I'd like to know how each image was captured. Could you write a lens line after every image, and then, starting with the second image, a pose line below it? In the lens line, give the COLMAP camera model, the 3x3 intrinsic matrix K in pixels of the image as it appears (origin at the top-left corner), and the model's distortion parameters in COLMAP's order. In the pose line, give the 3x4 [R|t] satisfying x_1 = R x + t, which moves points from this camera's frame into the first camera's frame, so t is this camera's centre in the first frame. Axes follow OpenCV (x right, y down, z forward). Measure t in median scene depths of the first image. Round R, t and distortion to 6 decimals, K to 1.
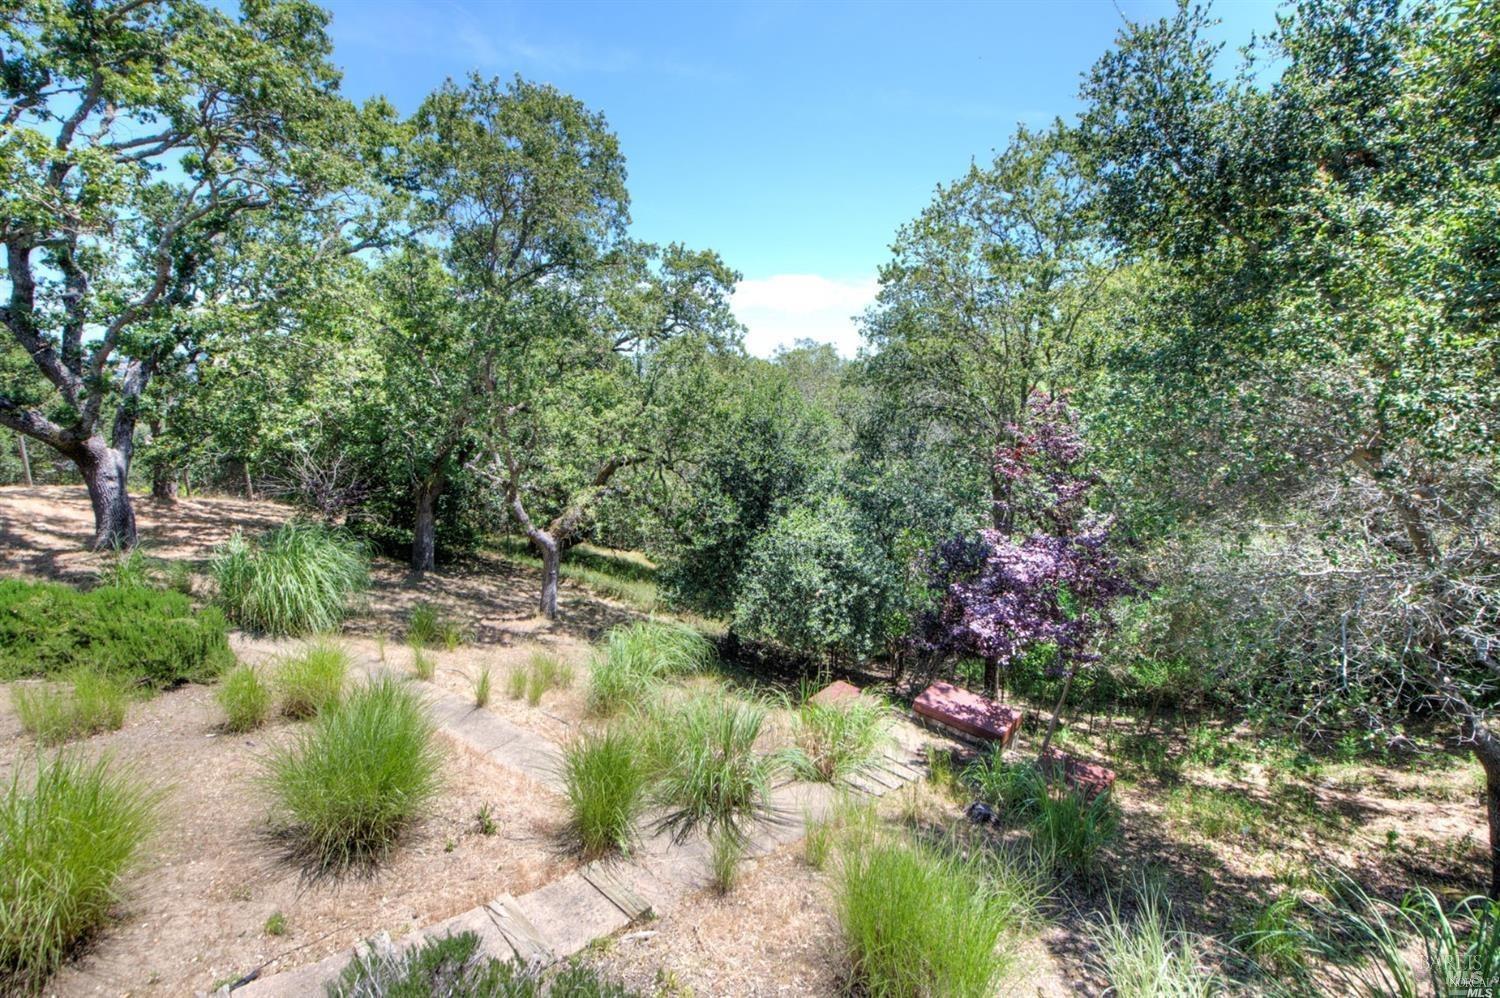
lens RADIAL K [[596.6, 0, 759.3], [0, 596.6, 485.4], [0, 0, 1]] dist [-0.018759, -0.001390]
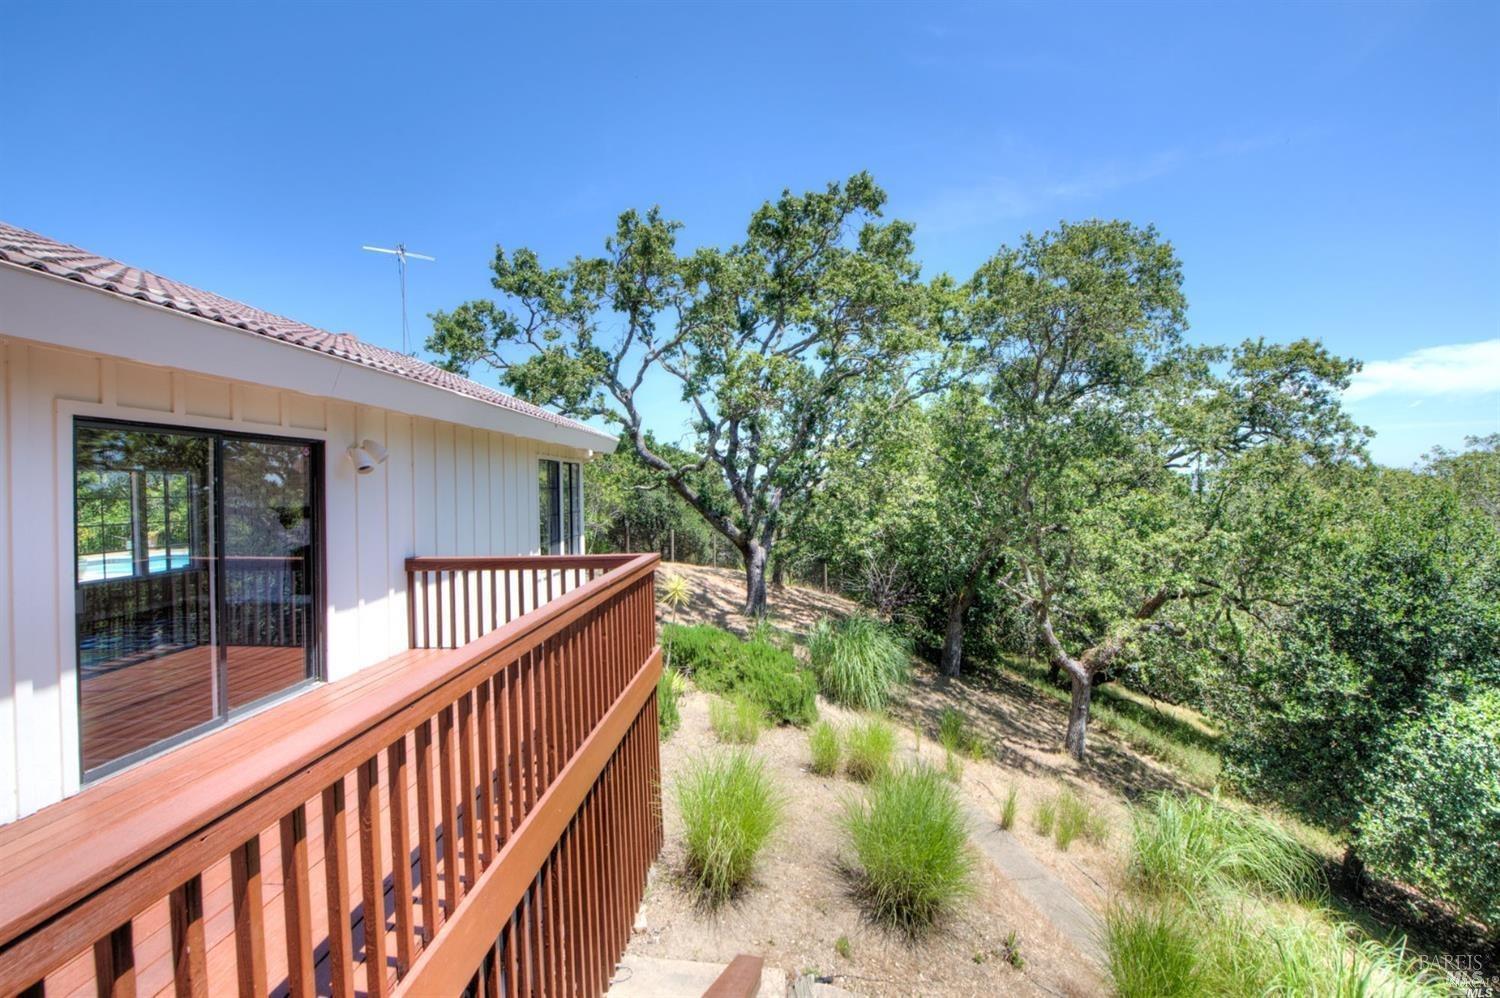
lens RADIAL K [[596.6, 0, 752.0], [0, 596.6, 483.1], [0, 0, 1]] dist [-0.018759, -0.001390]
pose [[0.672555, -0.027316, -0.739543, -0.007239], [-0.121817, 0.981601, -0.147039, 0.003169], [0.729952, 0.188981, 0.656853, -0.038042]]
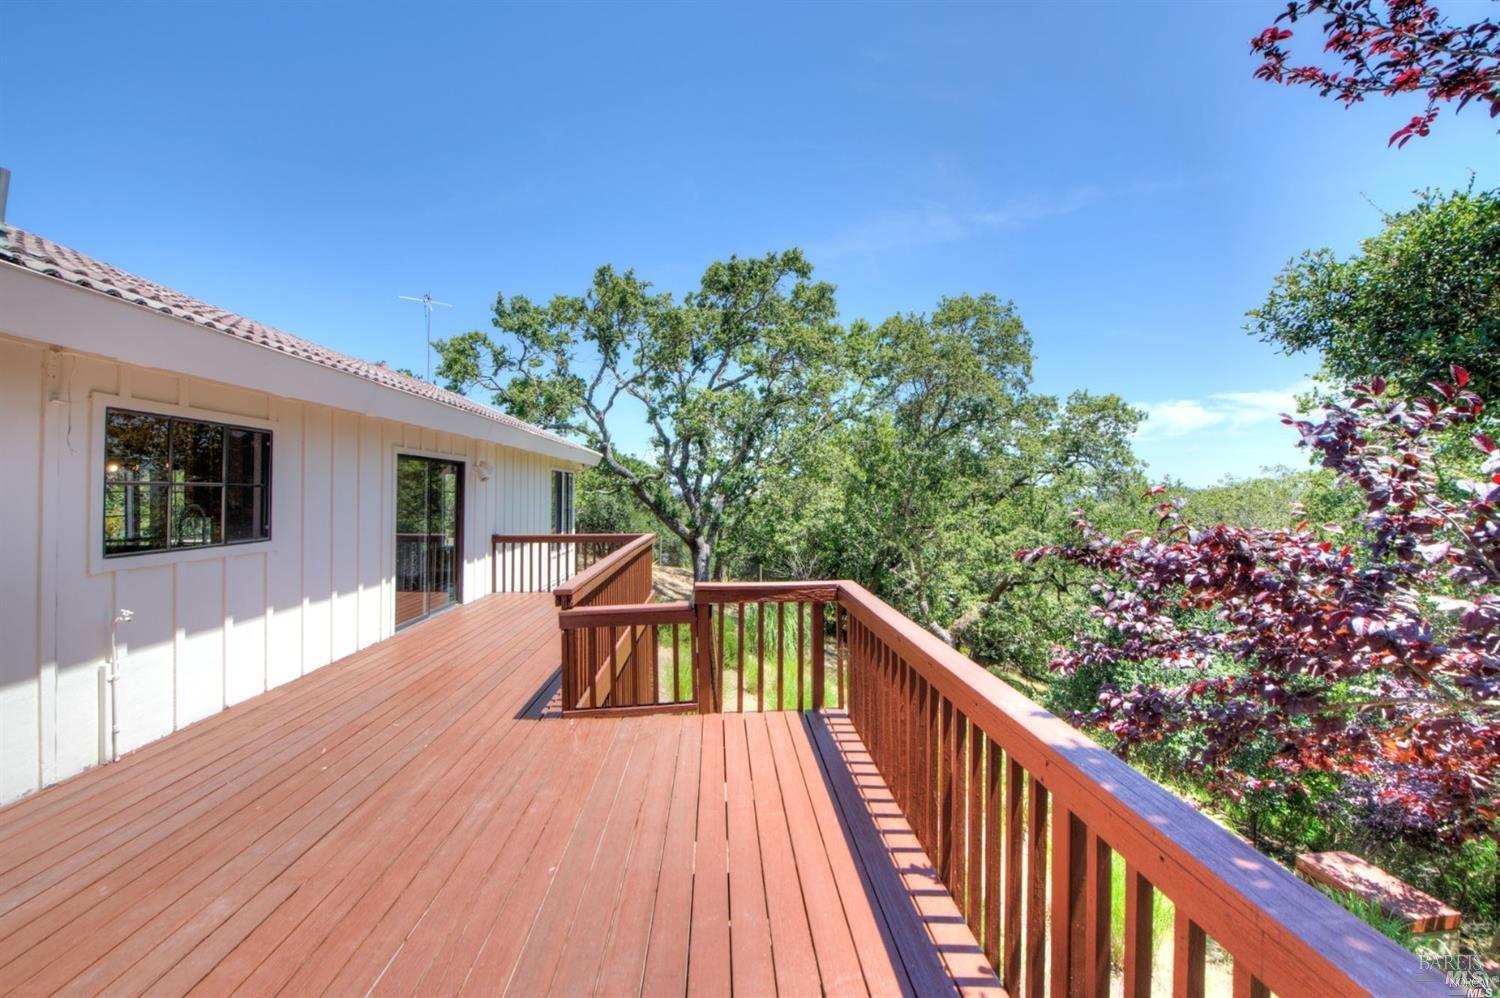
lens RADIAL K [[596.6, 0, 751.1], [0, 596.6, 486.9], [0, 0, 1]] dist [-0.018759, -0.001390]
pose [[0.744600, -0.015595, -0.667329, 0.187406], [-0.127272, 0.978070, -0.164865, 0.046650], [0.655265, 0.207691, 0.726286, -0.248308]]
